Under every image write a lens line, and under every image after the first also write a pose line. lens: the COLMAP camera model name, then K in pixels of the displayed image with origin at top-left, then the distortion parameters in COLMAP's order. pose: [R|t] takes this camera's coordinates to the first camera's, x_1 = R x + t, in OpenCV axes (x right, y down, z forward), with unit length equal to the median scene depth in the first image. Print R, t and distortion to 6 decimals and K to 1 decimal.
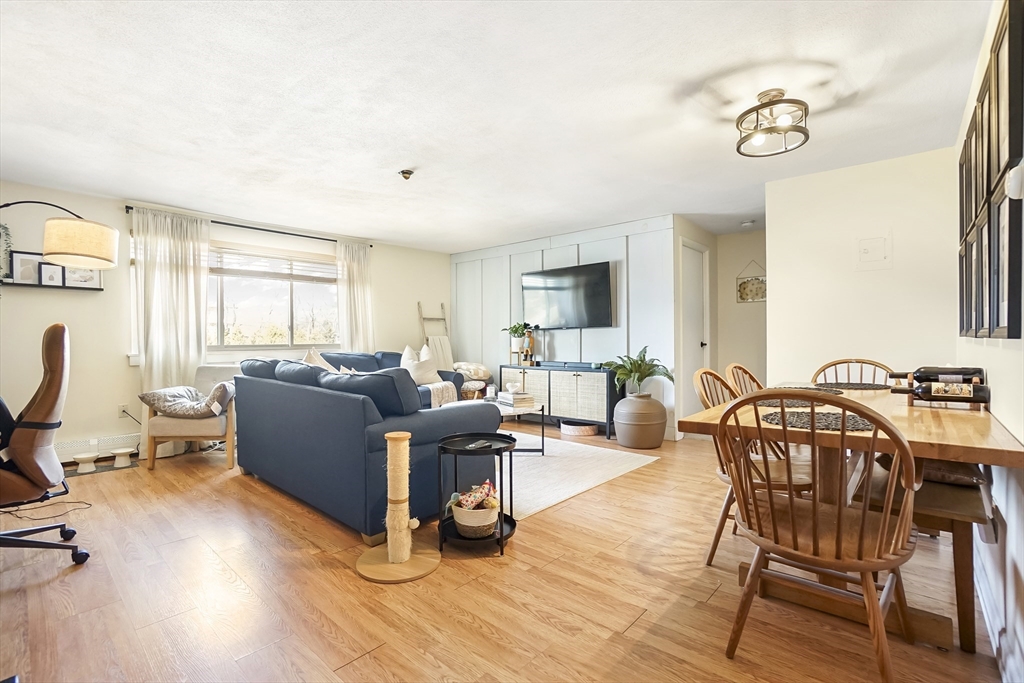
lens RADIAL K [[467.2, 0, 517.4], [0, 467.2, 343.3], [0, 0, 1]] dist [-0.036124, 0.015567]
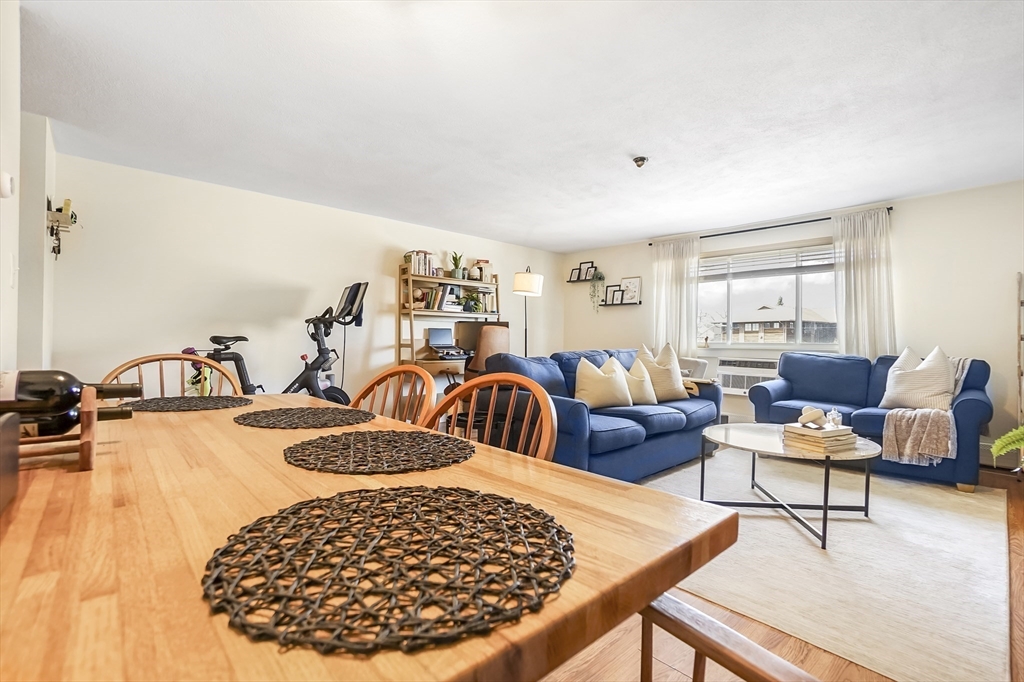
lens RADIAL K [[467.2, 0, 515.9], [0, 467.2, 341.2], [0, 0, 1]] dist [-0.036124, 0.015567]
pose [[-0.093125, 0.007139, -0.995629, 1.107283], [-0.022112, 0.999713, 0.009236, 0.004867], [0.995409, 0.022875, -0.092940, 1.230459]]
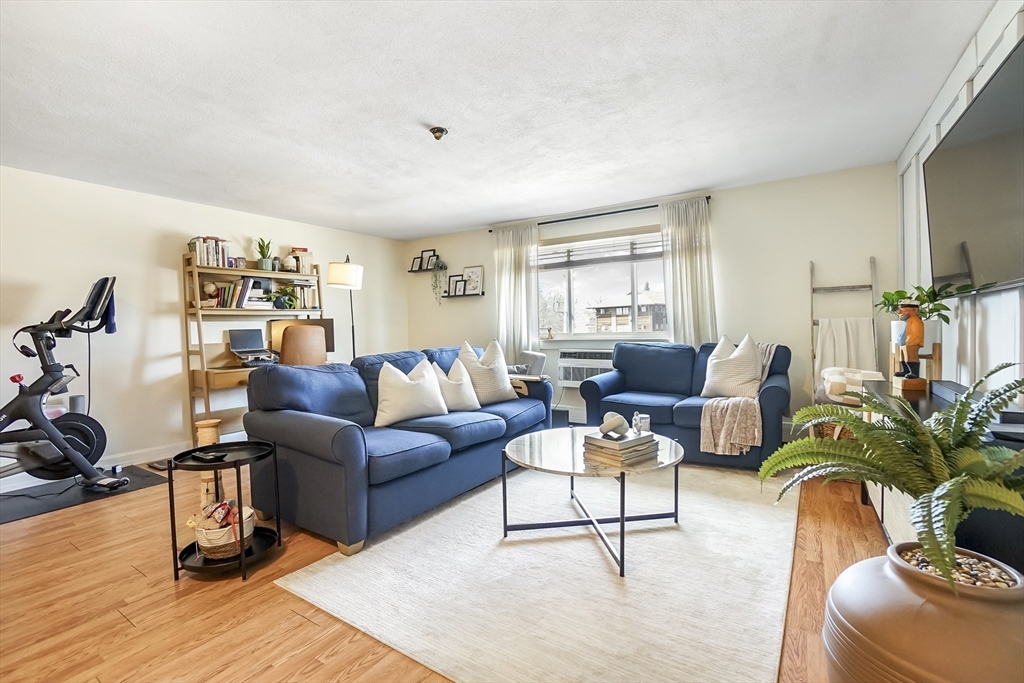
lens RADIAL K [[467.2, 0, 512.0], [0, 467.2, 338.2], [0, 0, 1]] dist [-0.036124, 0.015567]
pose [[0.136218, 0.025148, -0.990360, 0.898738], [0.012099, 0.999561, 0.027046, -0.031882], [0.990605, -0.015666, 0.135854, 1.486185]]
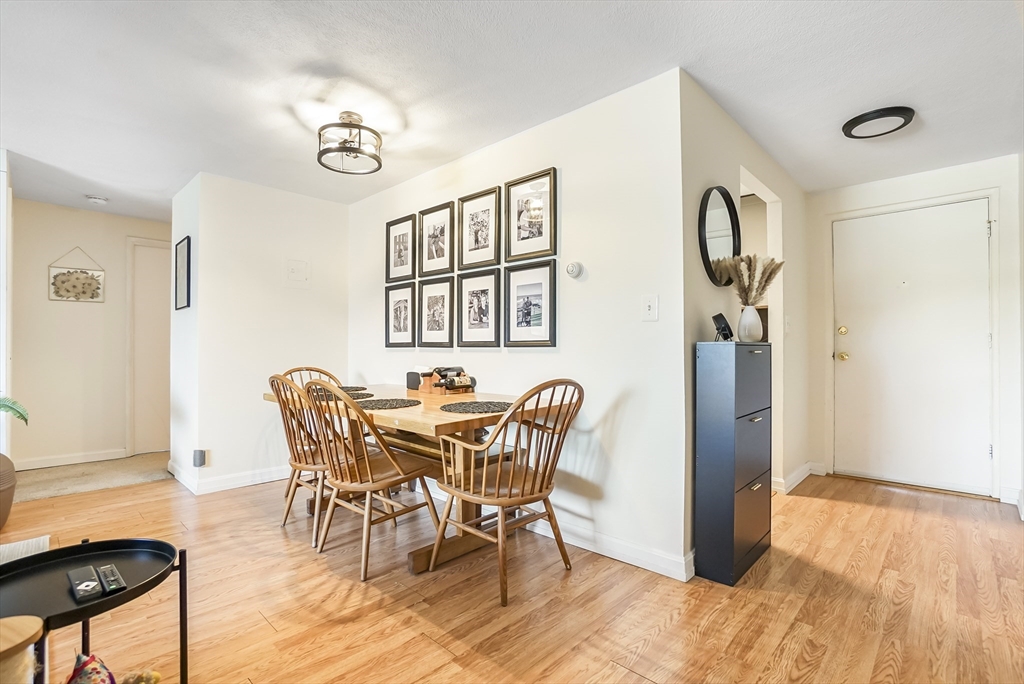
lens RADIAL K [[482.0, 0, 508.8], [0, 482.0, 345.6], [0, 0, 1]] dist [-0.026509, 0.000084]
pose [[0.051100, 0.017789, 0.998535, -0.526843], [0.009841, 0.999784, -0.018315, 0.010546], [-0.998645, 0.010762, 0.050914, 0.589946]]
